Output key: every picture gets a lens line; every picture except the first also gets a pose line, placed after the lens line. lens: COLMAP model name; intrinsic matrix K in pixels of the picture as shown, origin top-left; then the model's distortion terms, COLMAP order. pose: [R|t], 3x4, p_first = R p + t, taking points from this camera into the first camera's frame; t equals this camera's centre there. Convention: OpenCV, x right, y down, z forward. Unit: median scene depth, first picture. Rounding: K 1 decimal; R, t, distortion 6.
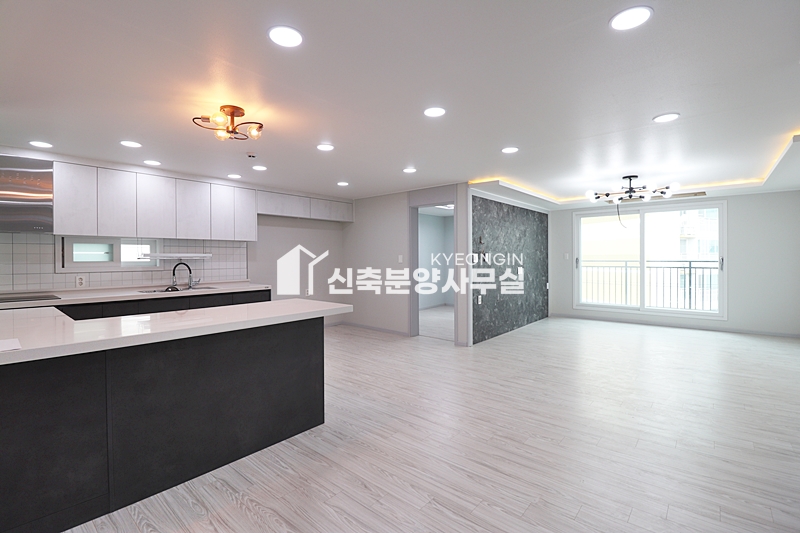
lens RADIAL K [[368.3, 0, 401.8], [0, 368.3, 262.3], [0, 0, 1]] dist [-0.009052, -0.007671]
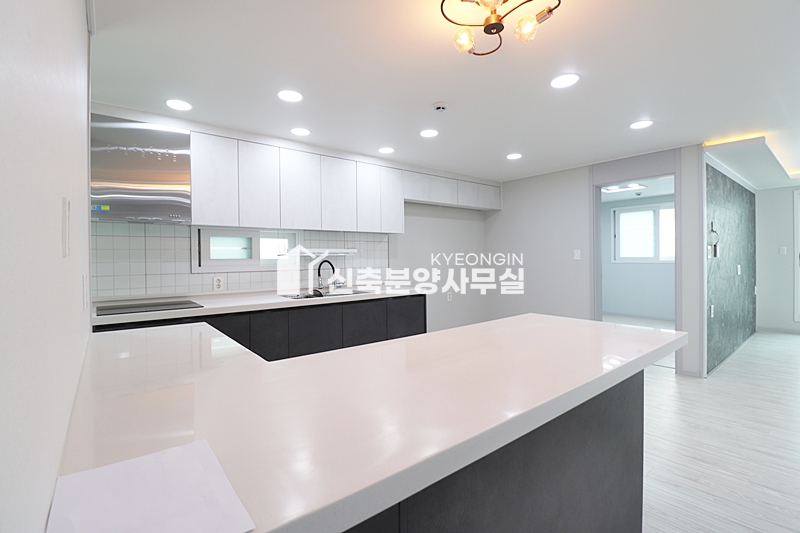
lens RADIAL K [[368.3, 0, 401.5], [0, 368.3, 261.1], [0, 0, 1]] dist [-0.009052, -0.007671]
pose [[0.982910, -0.004842, -0.184021, -0.286672], [0.004739, 0.999988, -0.001000, 0.004702], [0.184023, 0.000111, 0.982922, 0.235191]]
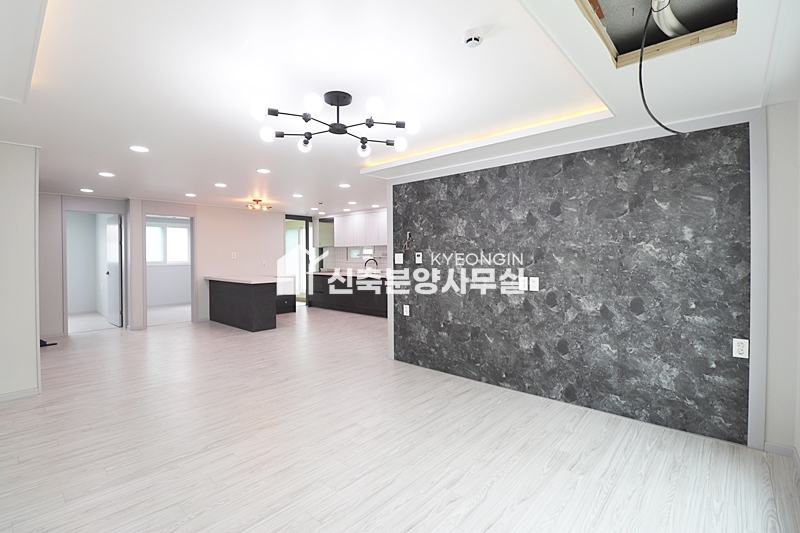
lens RADIAL K [[368.3, 0, 395.9], [0, 368.3, 260.7], [0, 0, 1]] dist [-0.009052, -0.007671]
pose [[-0.030538, 0.020708, -0.999319, 1.189349], [-0.006053, 0.999763, 0.020902, -0.028053], [0.999515, 0.006687, -0.030405, 1.166855]]
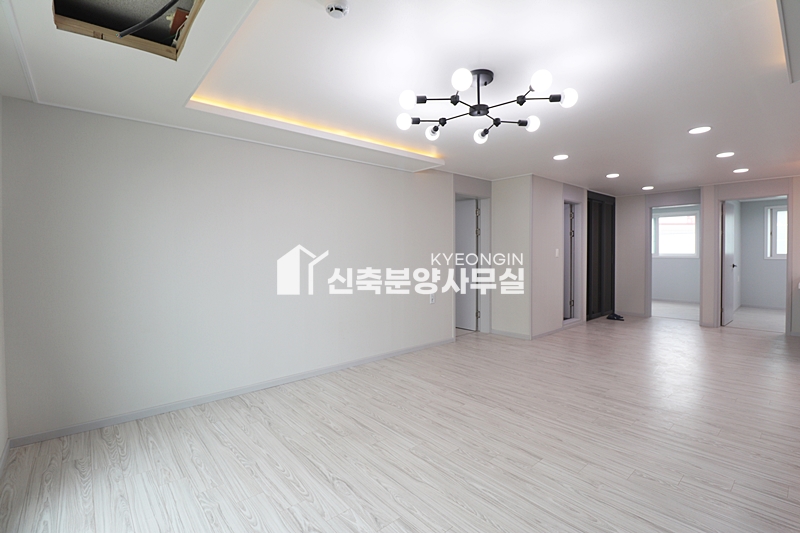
lens RADIAL K [[368.3, 0, 403.3], [0, 368.3, 257.8], [0, 0, 1]] dist [-0.009052, -0.007671]
pose [[-0.989704, 0.005965, 0.143005, 0.700073], [0.010230, 0.999524, 0.029106, -0.022448], [-0.142763, 0.030269, -0.989294, 1.571195]]
